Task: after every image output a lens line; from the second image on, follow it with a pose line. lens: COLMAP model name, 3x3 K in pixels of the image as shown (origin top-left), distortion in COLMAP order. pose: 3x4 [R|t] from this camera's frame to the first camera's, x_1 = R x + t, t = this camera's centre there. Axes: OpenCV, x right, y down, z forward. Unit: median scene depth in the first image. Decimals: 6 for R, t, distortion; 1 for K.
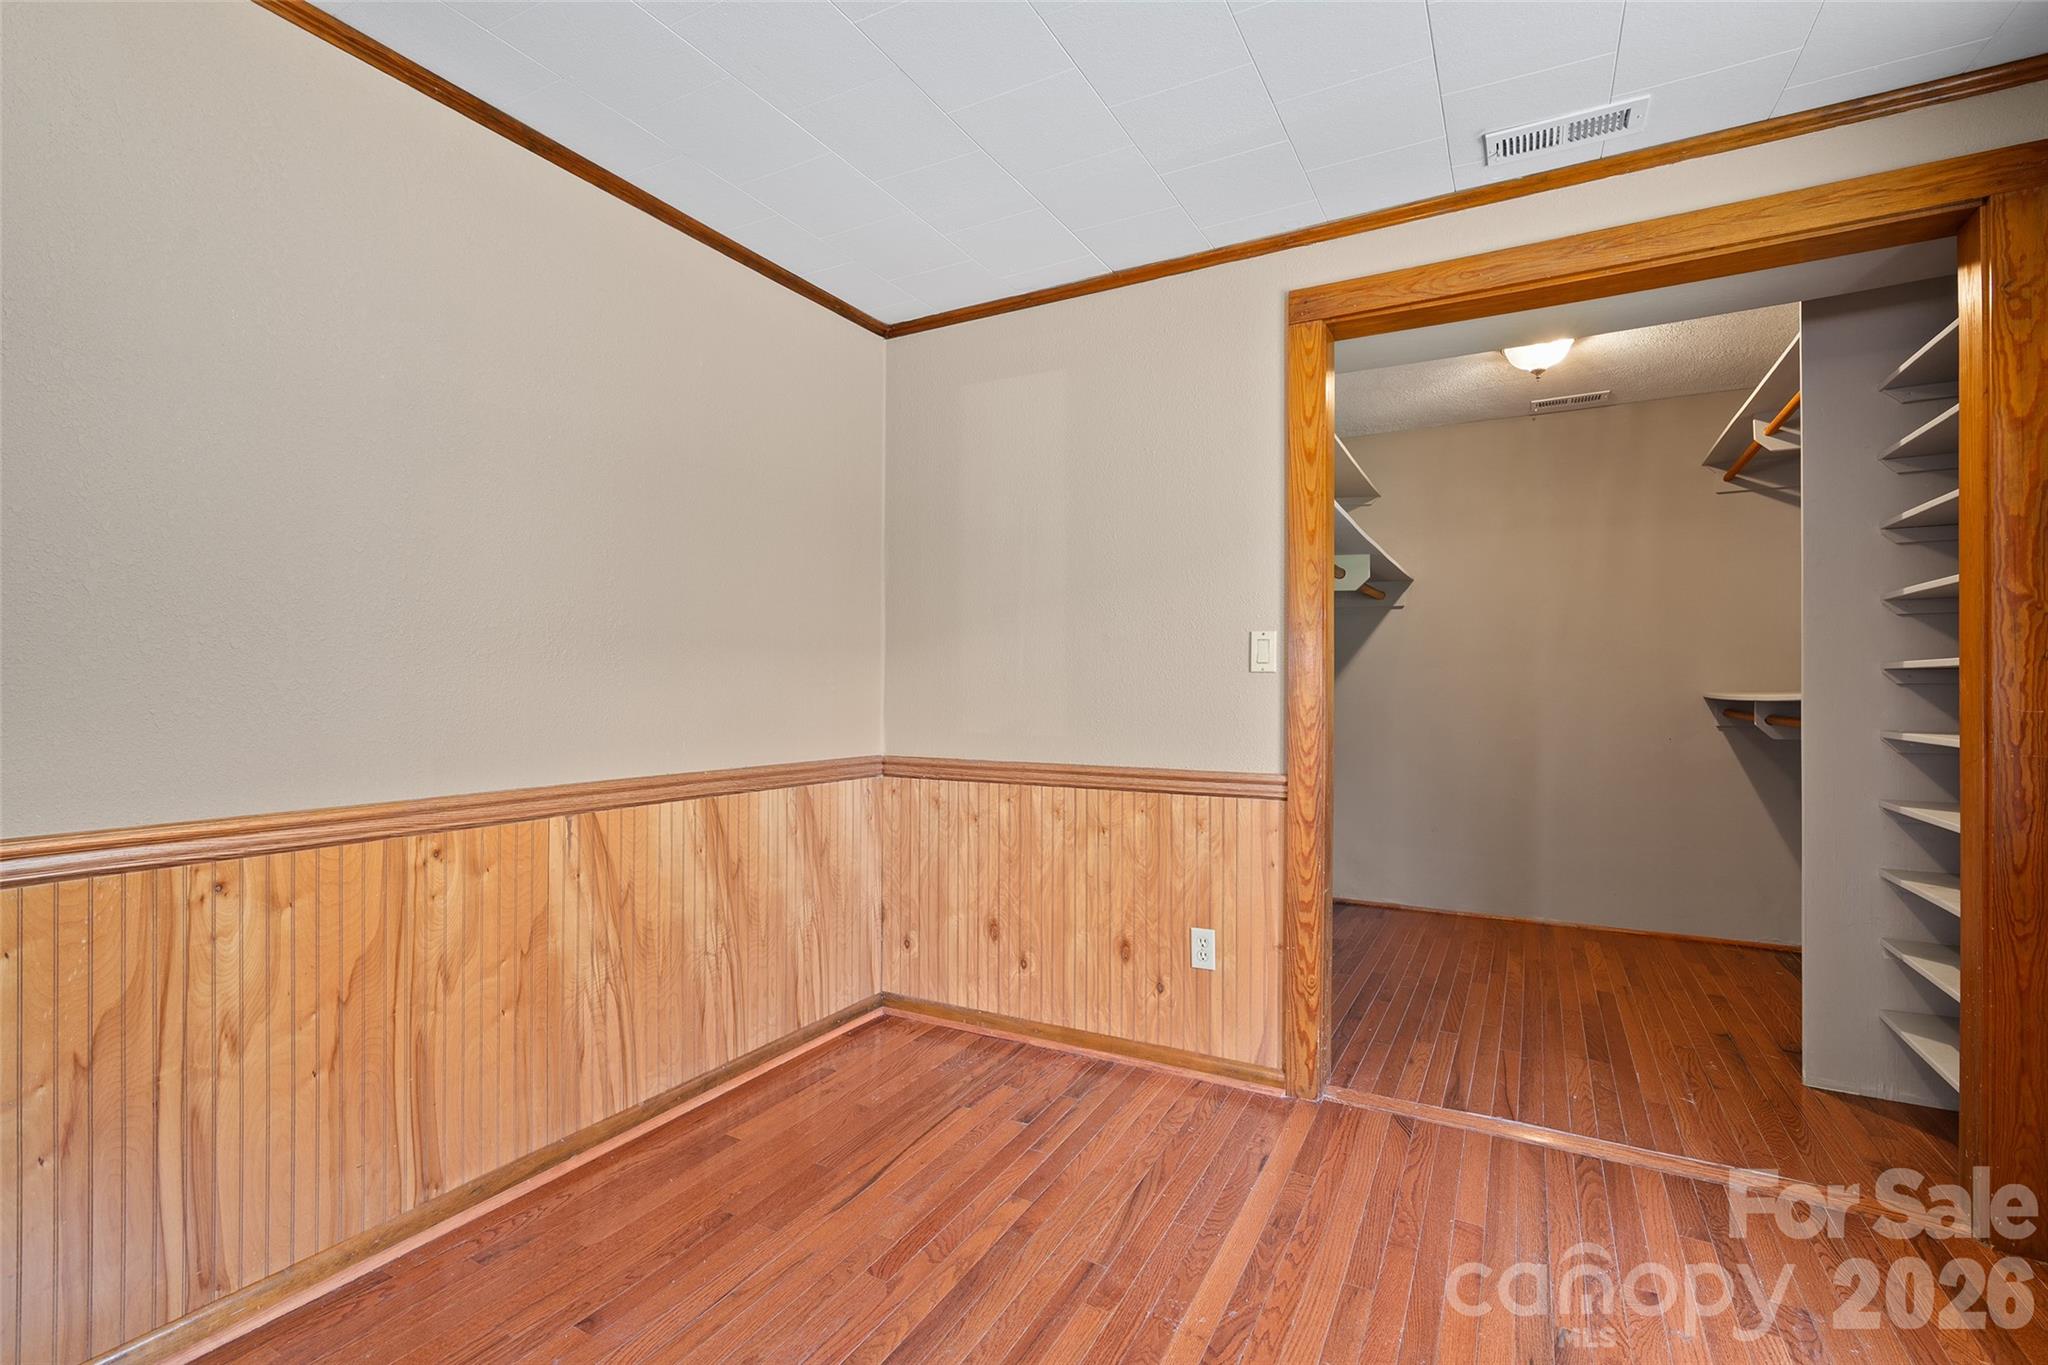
lens RADIAL K [[926.5, 0, 1002.0], [0, 926.5, 687.5], [0, 0, 1]] dist [-0.004100, 0.001186]
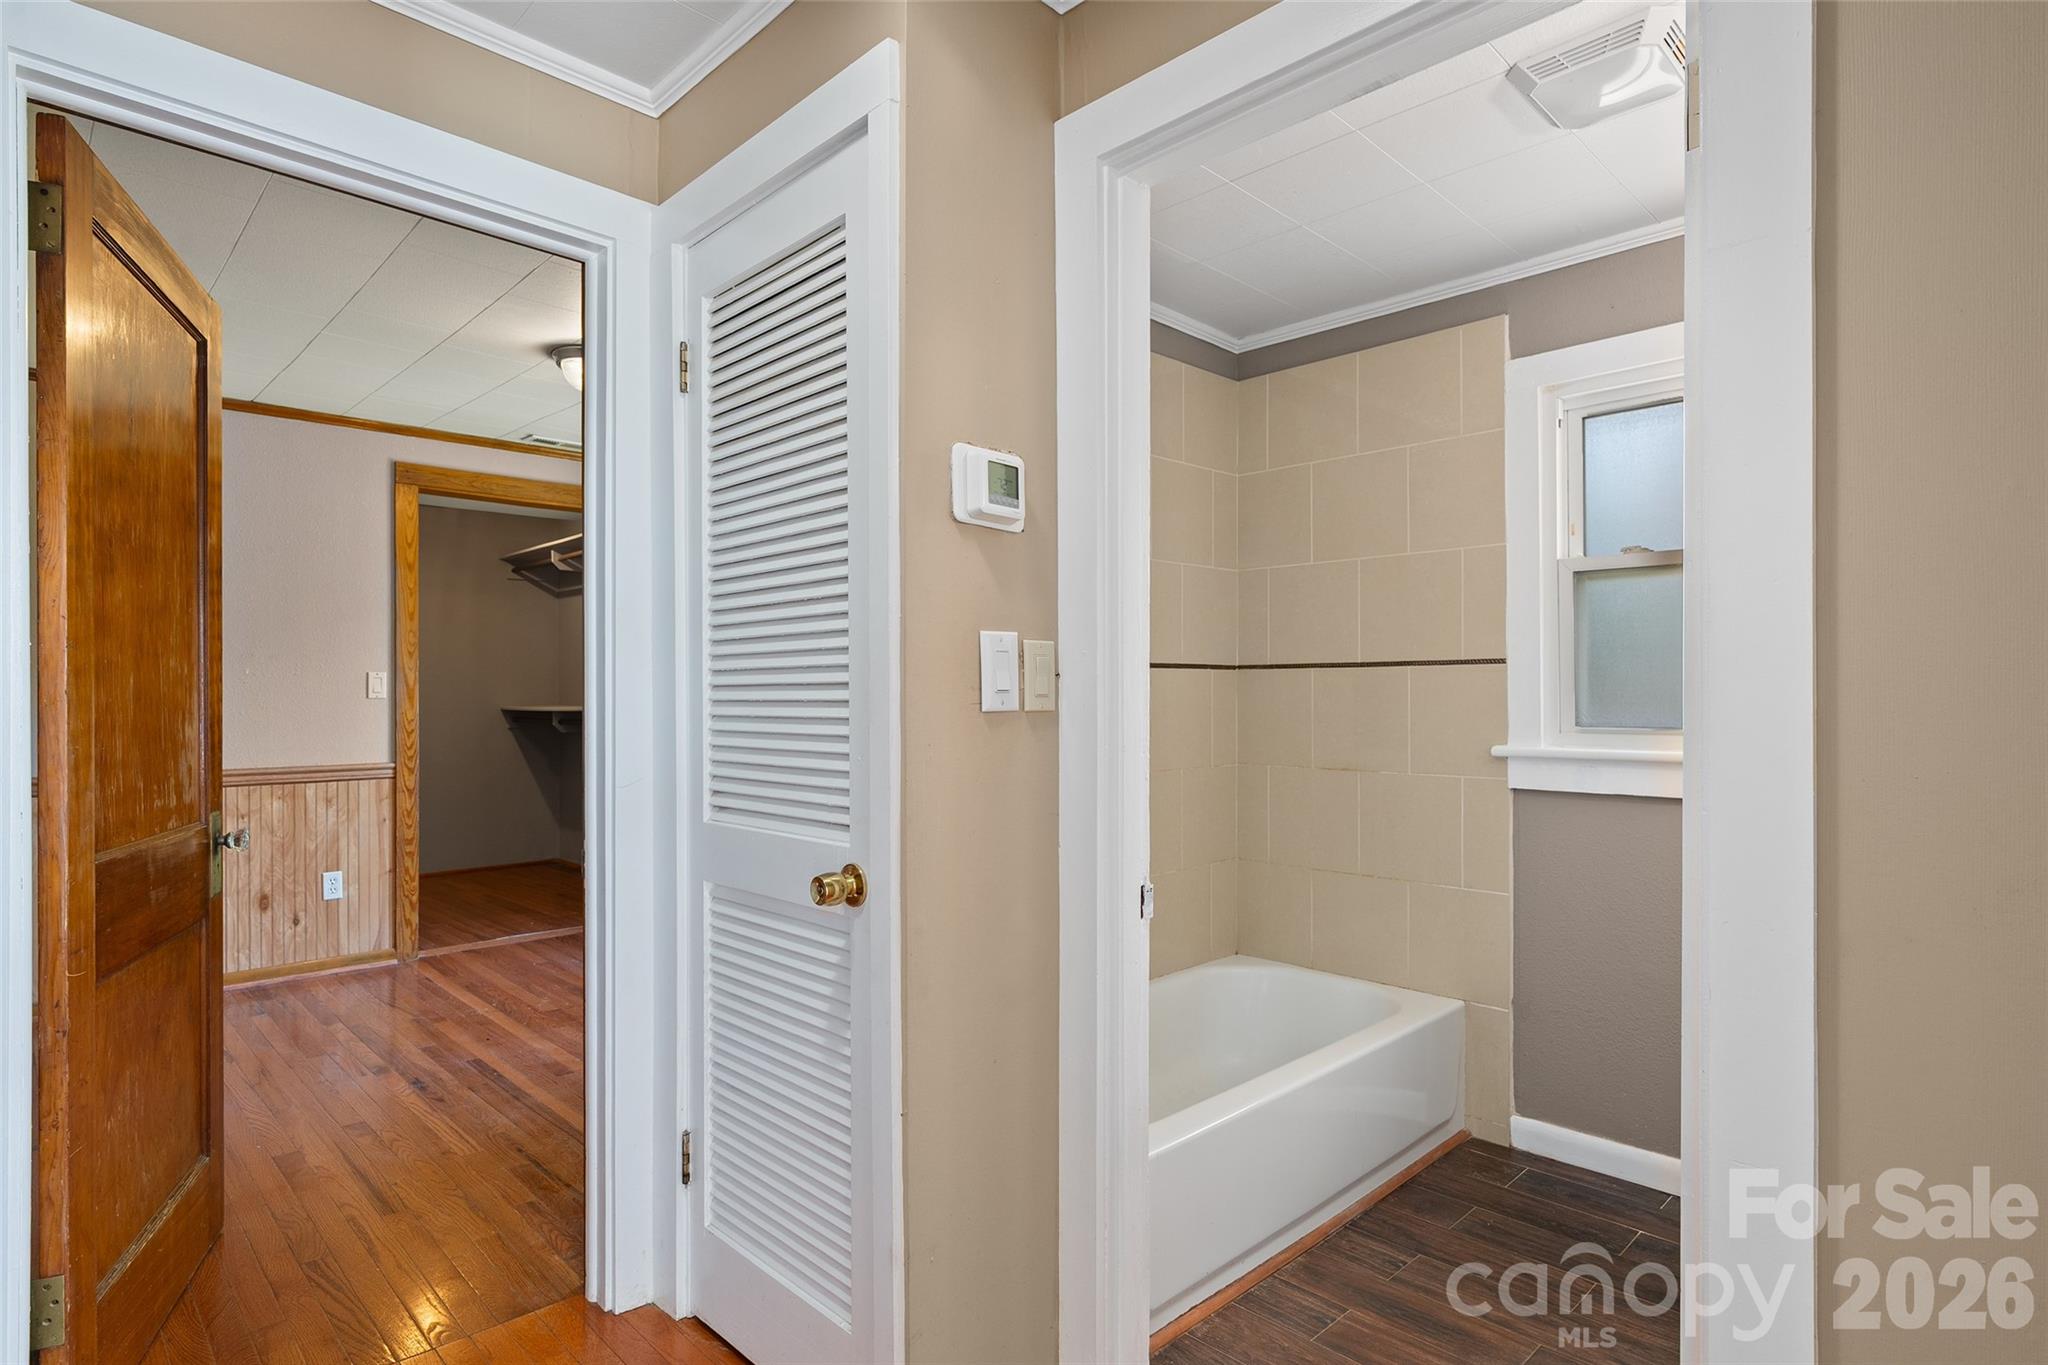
lens RADIAL K [[1052.9, 0, 1015.2], [0, 1052.9, 691.3], [0, 0, 1]] dist [0.004731, 0.000620]
pose [[0.288772, -0.000257, 0.957398, -1.091039], [0.006773, 0.999975, -0.001775, -0.017534], [-0.957374, 0.006996, 0.288767, -0.535633]]
